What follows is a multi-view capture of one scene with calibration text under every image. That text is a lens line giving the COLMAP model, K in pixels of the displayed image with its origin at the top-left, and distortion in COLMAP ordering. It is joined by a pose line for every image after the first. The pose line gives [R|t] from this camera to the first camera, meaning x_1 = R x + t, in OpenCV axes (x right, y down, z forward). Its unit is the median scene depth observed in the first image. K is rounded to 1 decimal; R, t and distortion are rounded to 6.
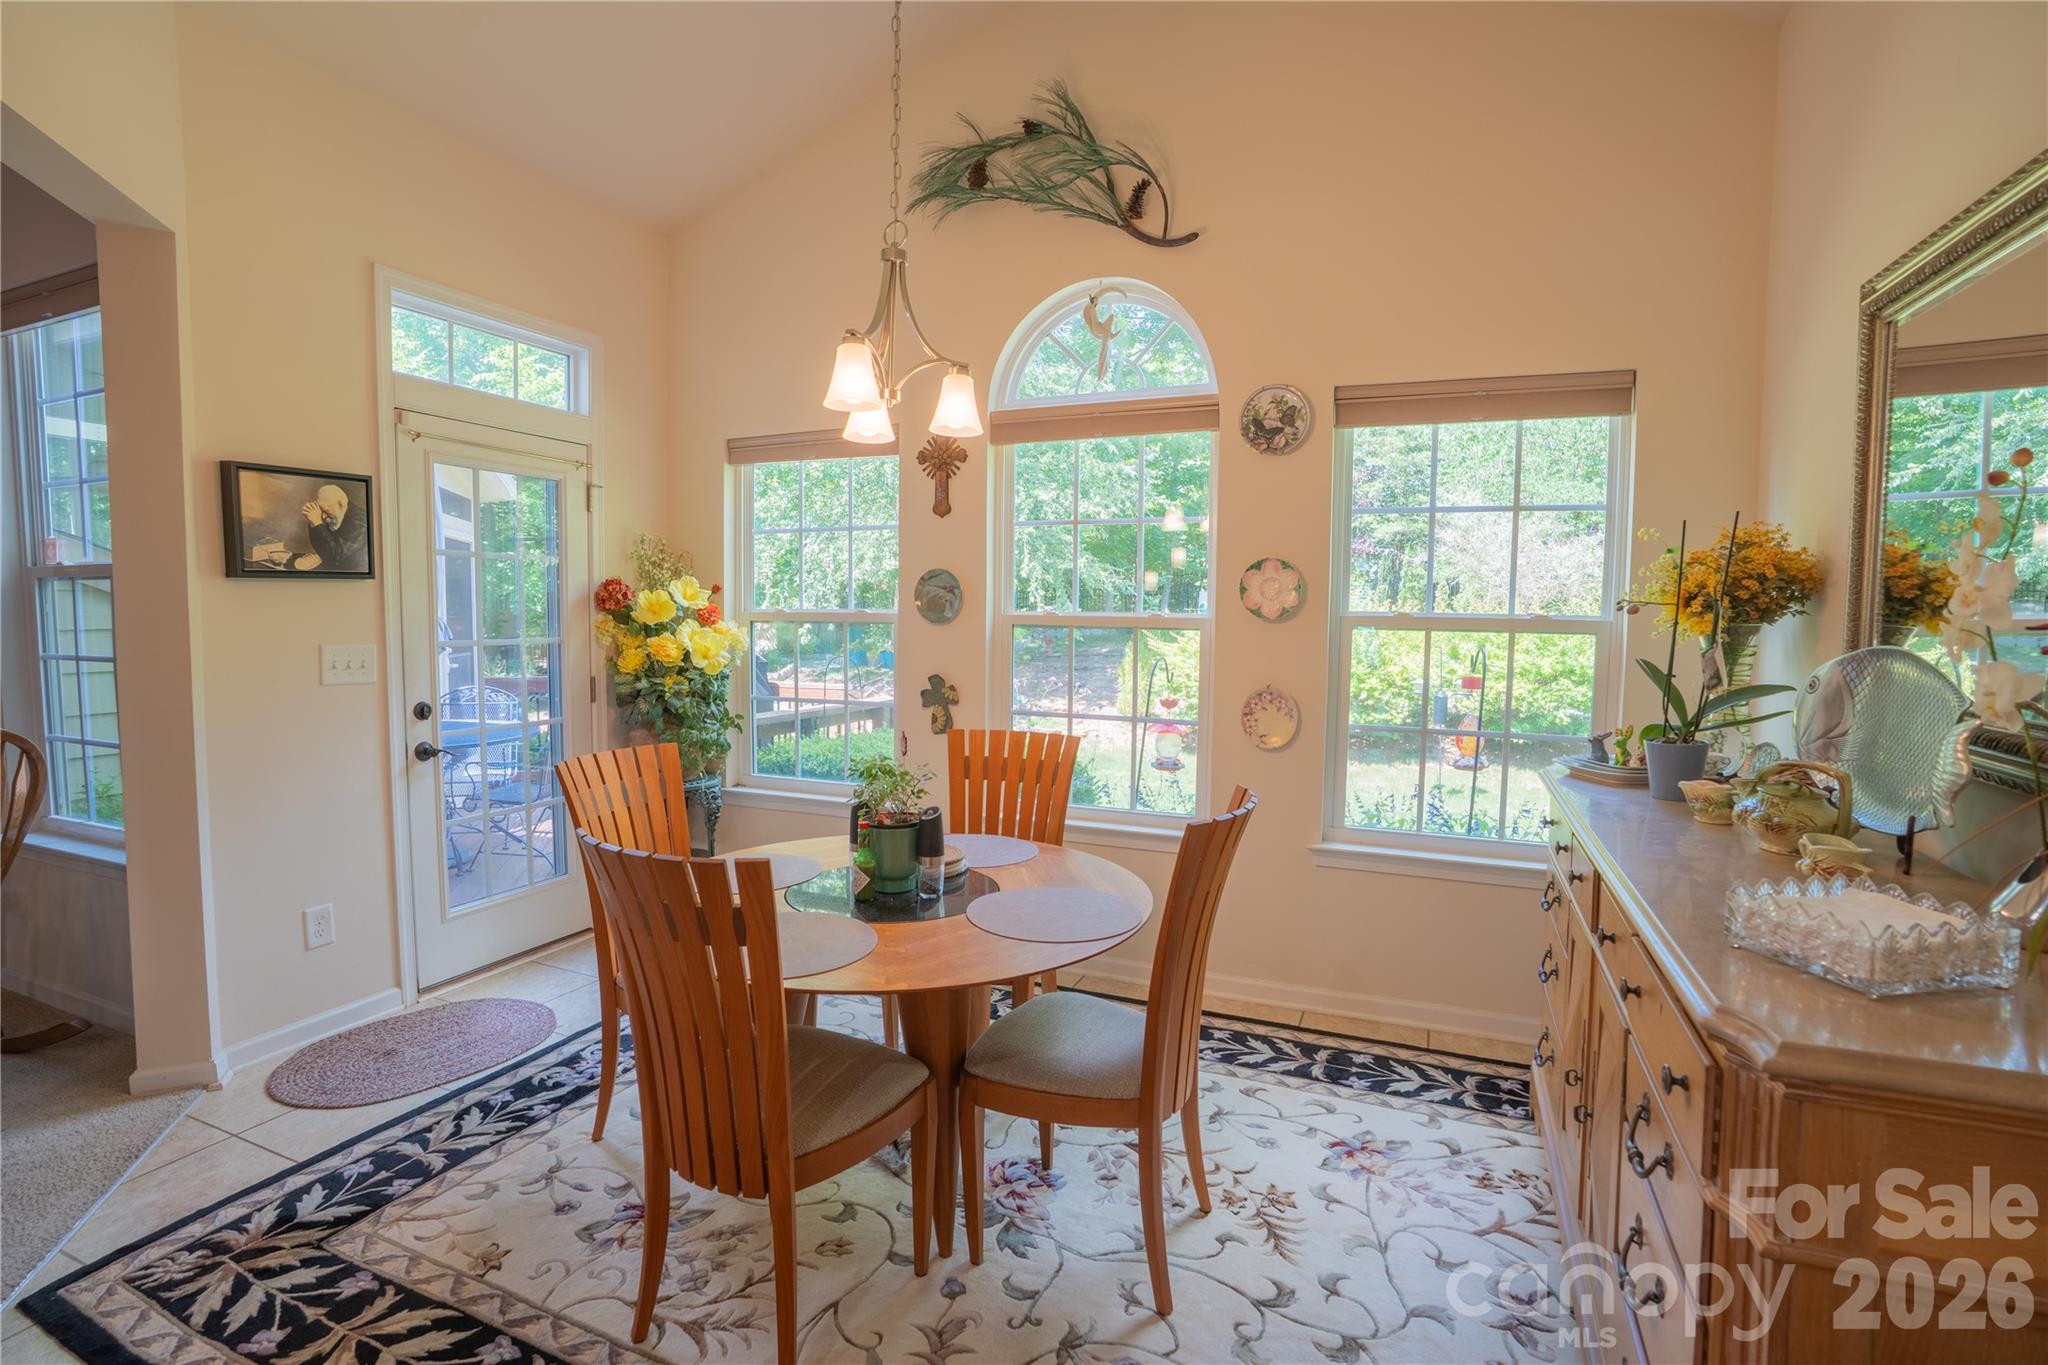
lens RADIAL K [[935.3, 0, 1030.0], [0, 935.3, 676.0], [0, 0, 1]] dist [-0.078549, 0.032997]
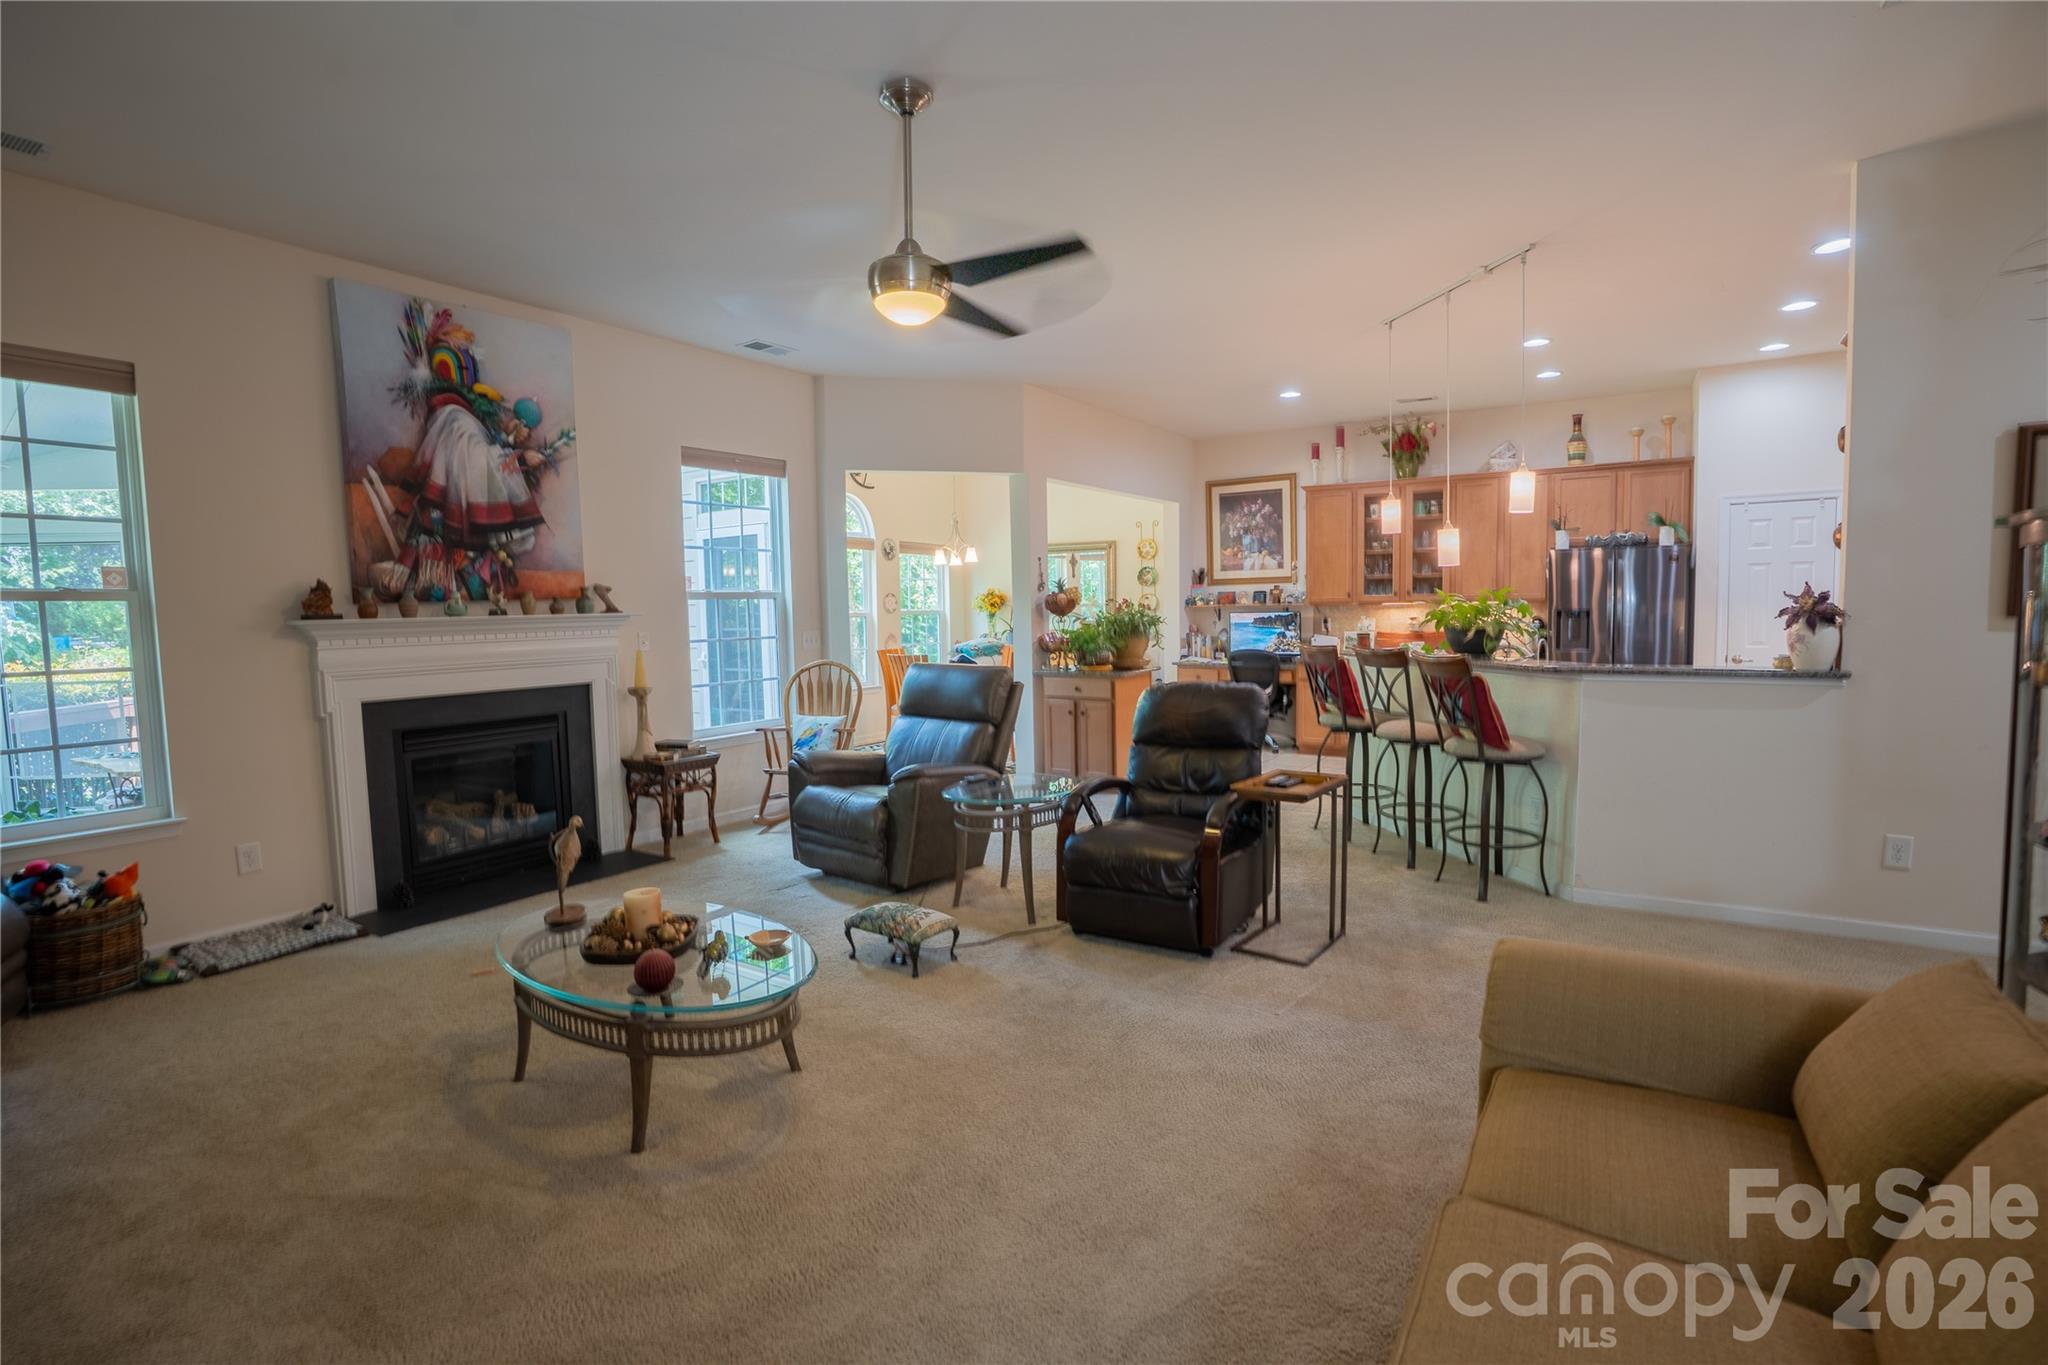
lens RADIAL K [[935.3, 0, 1030.0], [0, 935.3, 676.0], [0, 0, 1]] dist [-0.078549, 0.032997]
pose [[0.172348, -0.084043, 0.981444, -2.815569], [0.083286, 0.994029, 0.070495, -0.029077], [-0.981509, 0.069591, 0.178318, -0.022098]]
